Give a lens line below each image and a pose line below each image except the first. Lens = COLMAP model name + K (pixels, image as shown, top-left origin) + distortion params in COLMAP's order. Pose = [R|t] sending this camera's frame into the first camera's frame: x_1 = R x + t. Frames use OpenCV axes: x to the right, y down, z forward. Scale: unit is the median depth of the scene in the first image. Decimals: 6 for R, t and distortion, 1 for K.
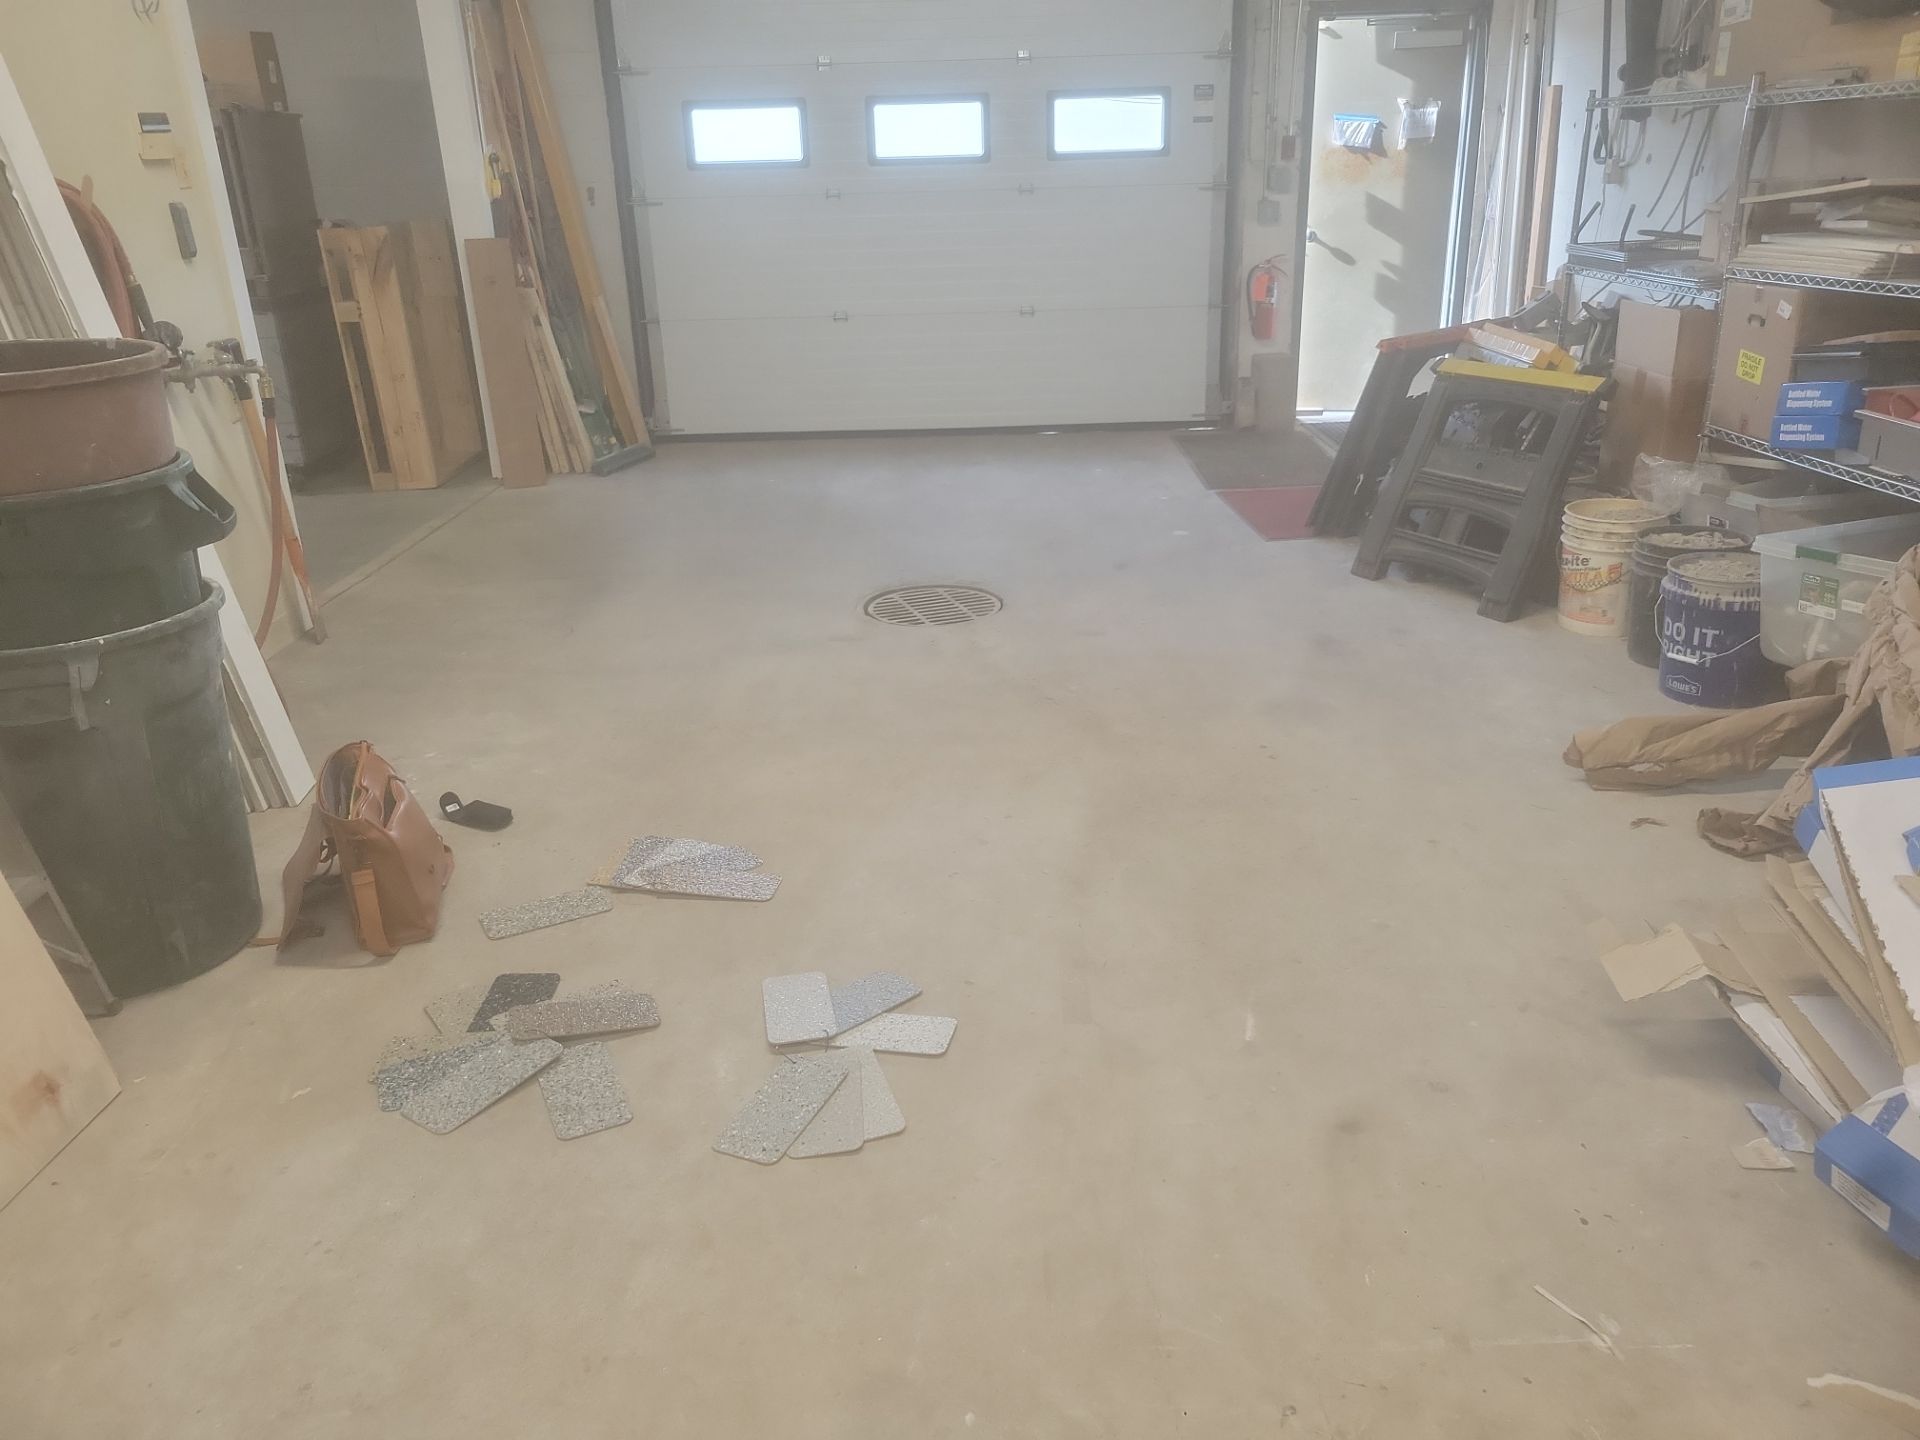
lens RADIAL K [[1360.8, 0, 961.1], [0, 1360.8, 723.4], [0, 0, 1]] dist [0.015498, 0.001307]
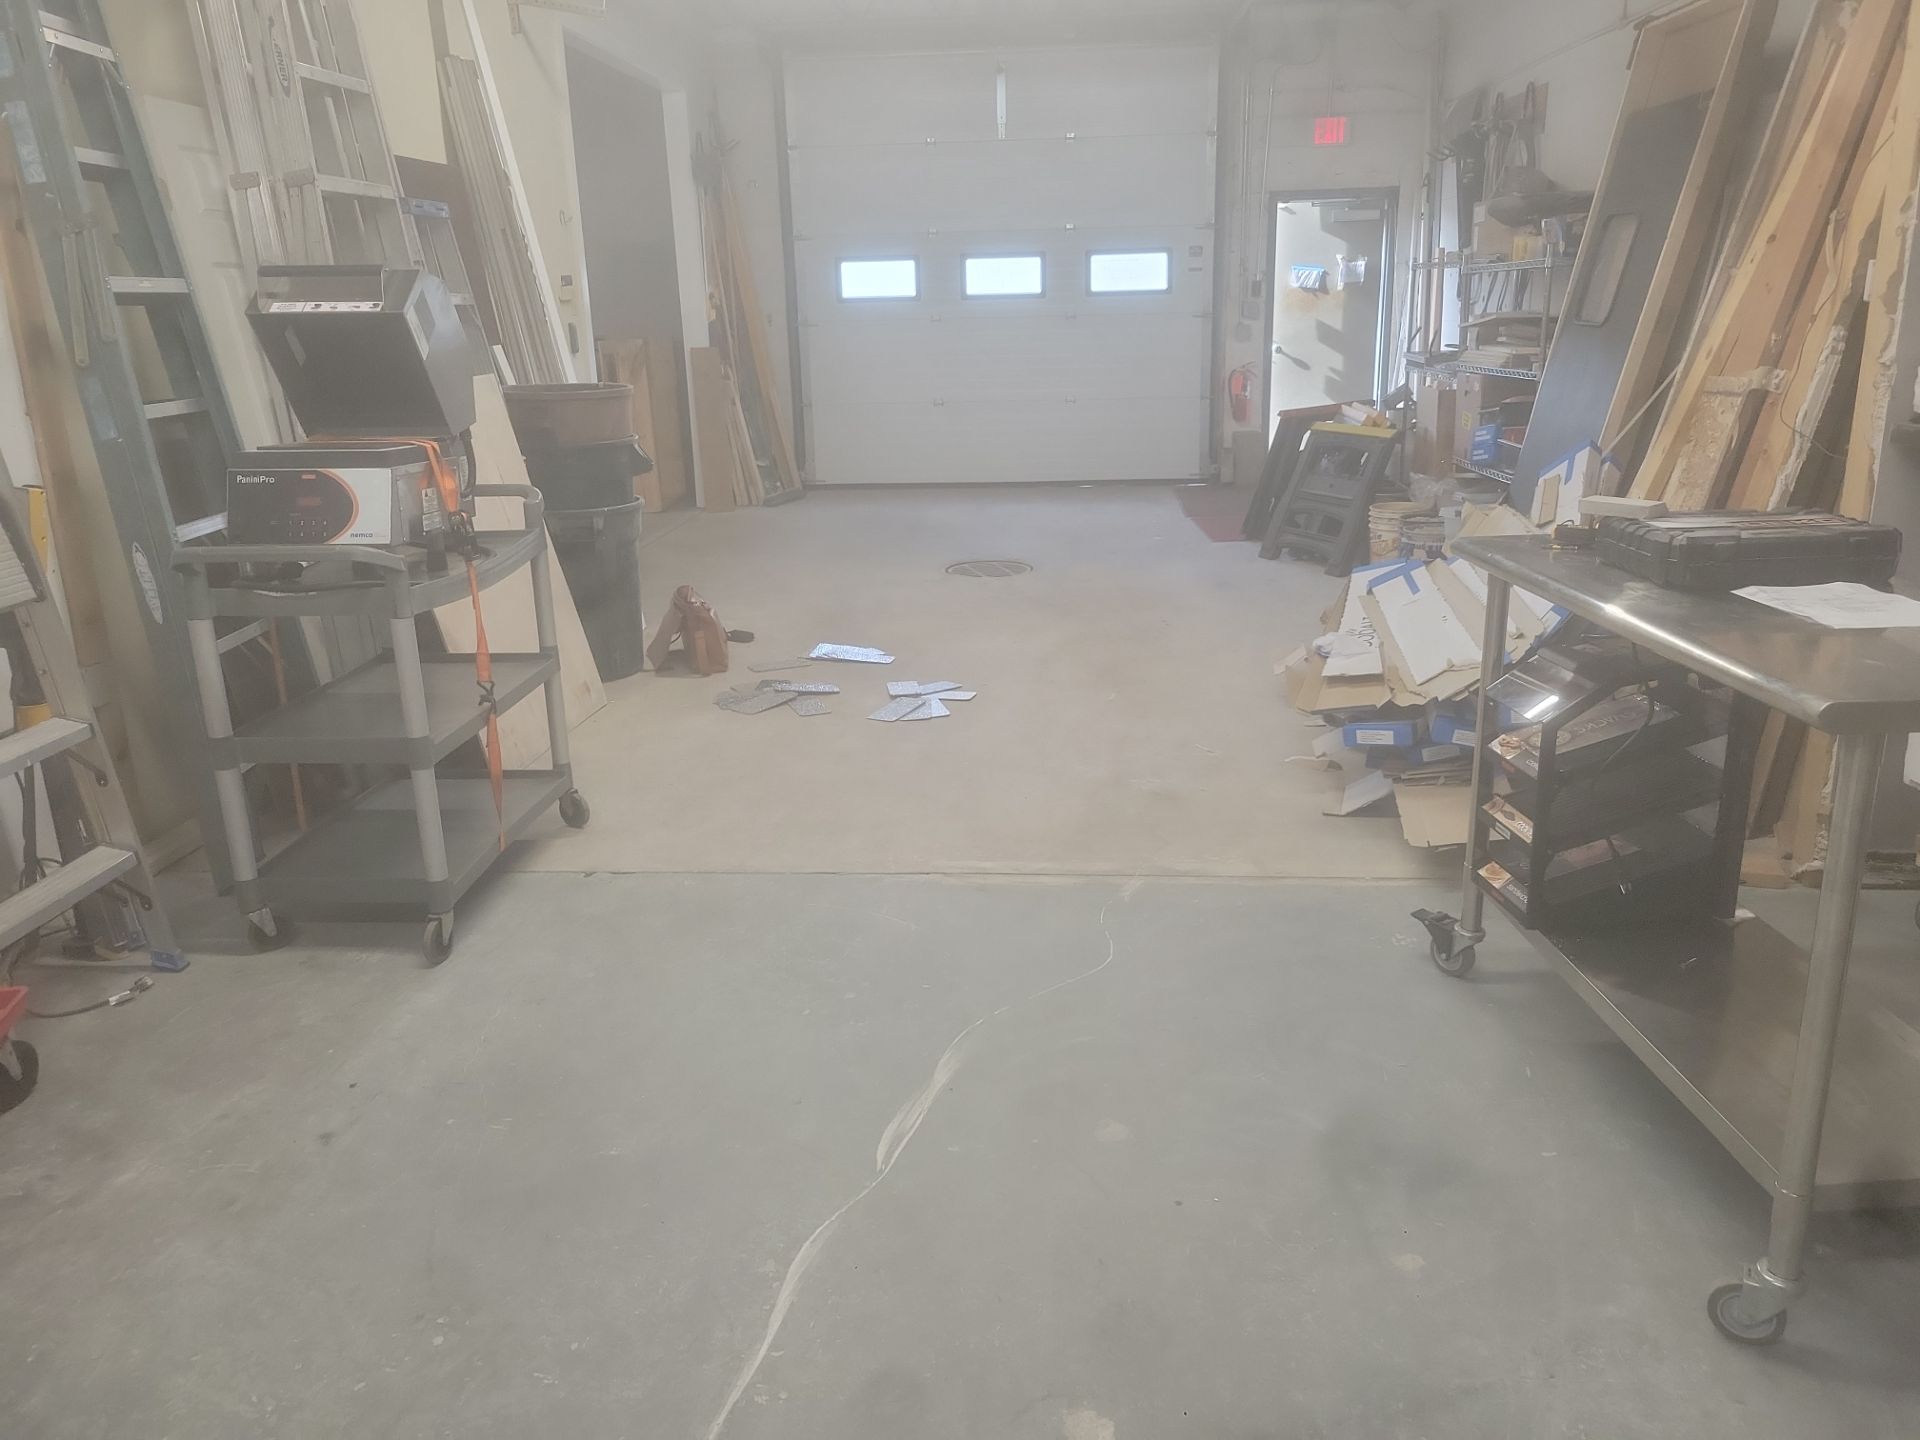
lens RADIAL K [[1360.8, 0, 960.2], [0, 1360.8, 717.7], [0, 0, 1]] dist [0.015498, 0.001307]
pose [[0.997259, 0.023761, -0.070071, 0.042775], [-0.029659, 0.995993, -0.084370, 0.152845], [0.067785, 0.086217, 0.993968, -0.394693]]
